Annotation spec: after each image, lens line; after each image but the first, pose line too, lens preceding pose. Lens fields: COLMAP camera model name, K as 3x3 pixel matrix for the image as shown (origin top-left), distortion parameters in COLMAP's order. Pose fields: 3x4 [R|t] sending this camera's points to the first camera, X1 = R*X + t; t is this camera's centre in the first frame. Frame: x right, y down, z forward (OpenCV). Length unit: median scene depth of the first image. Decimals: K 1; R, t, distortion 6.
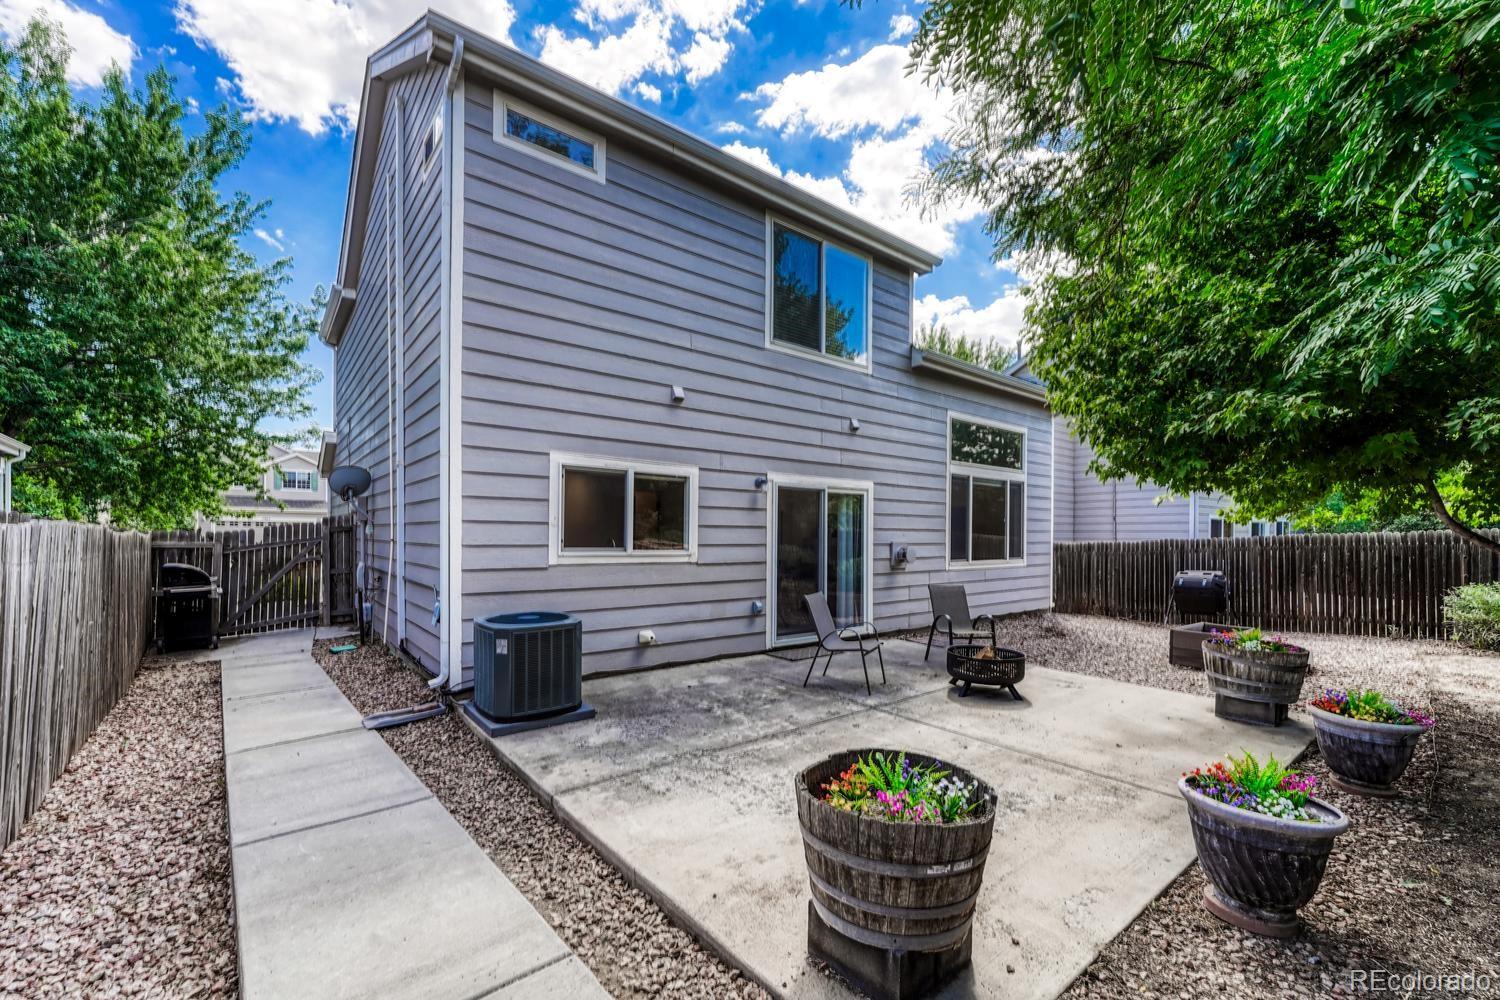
lens RADIAL K [[616.4, 0, 754.5], [0, 616.4, 542.3], [0, 0, 1]] dist [0.002015, 0.000559]
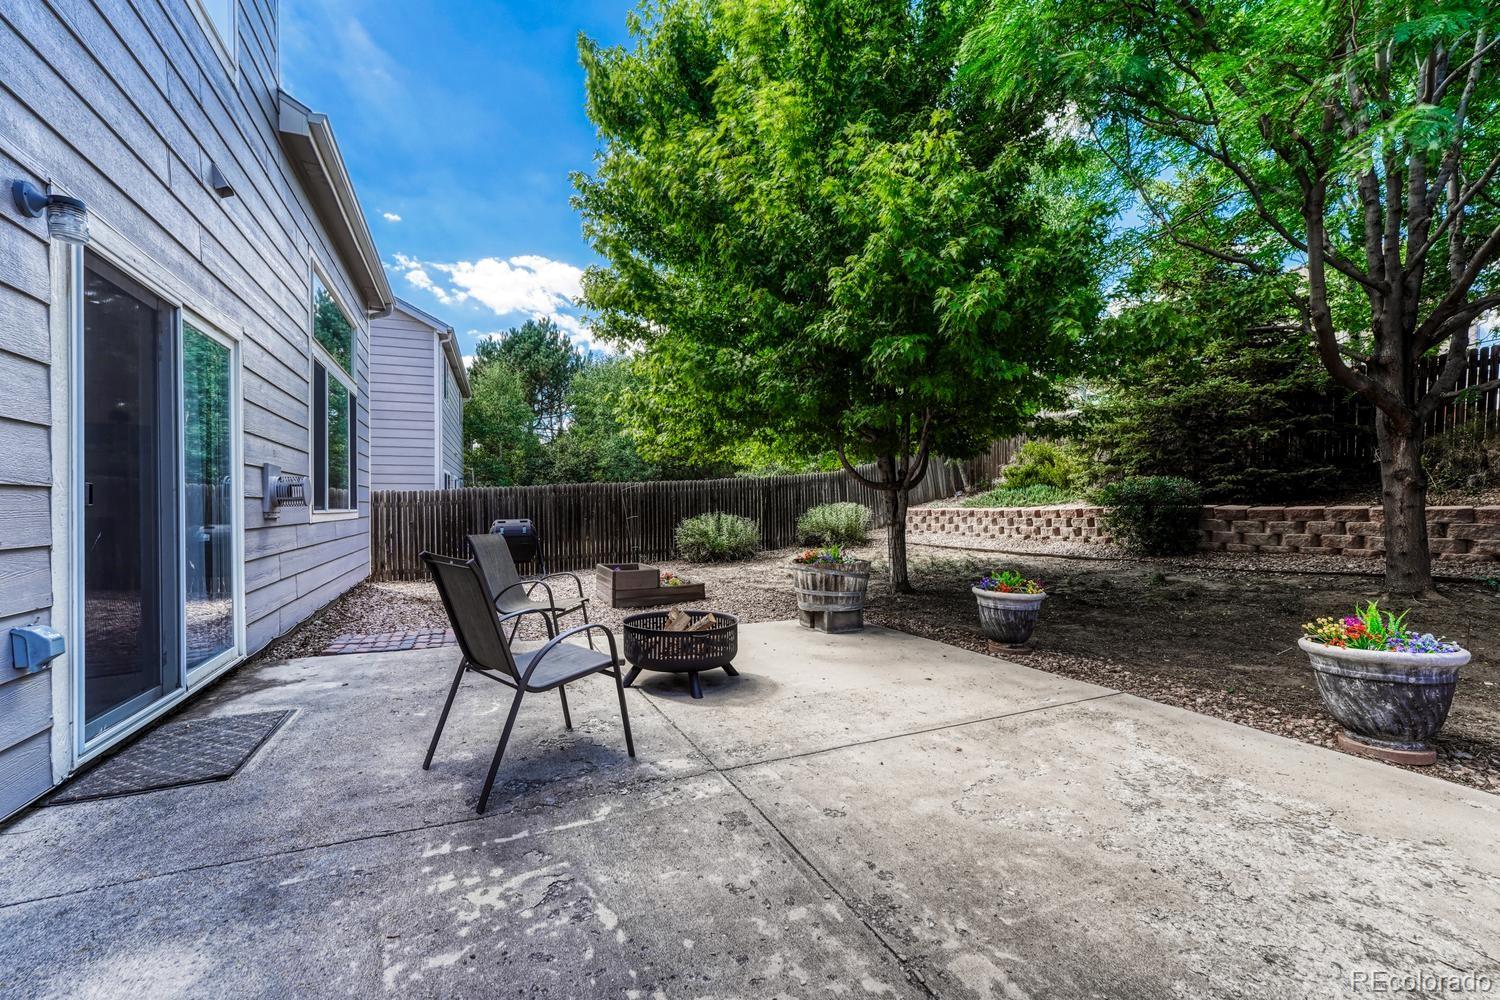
lens RADIAL K [[611.1, 0, 750.0], [0, 611.1, 500.0], [0, 0, 1]] dist [-0.002005, 0.001153]
pose [[0.248752, 0.004102, 0.968559, -0.209856], [0.019250, 0.999773, -0.009178, 0.057127], [-0.968376, 0.020928, 0.248616, 0.716492]]
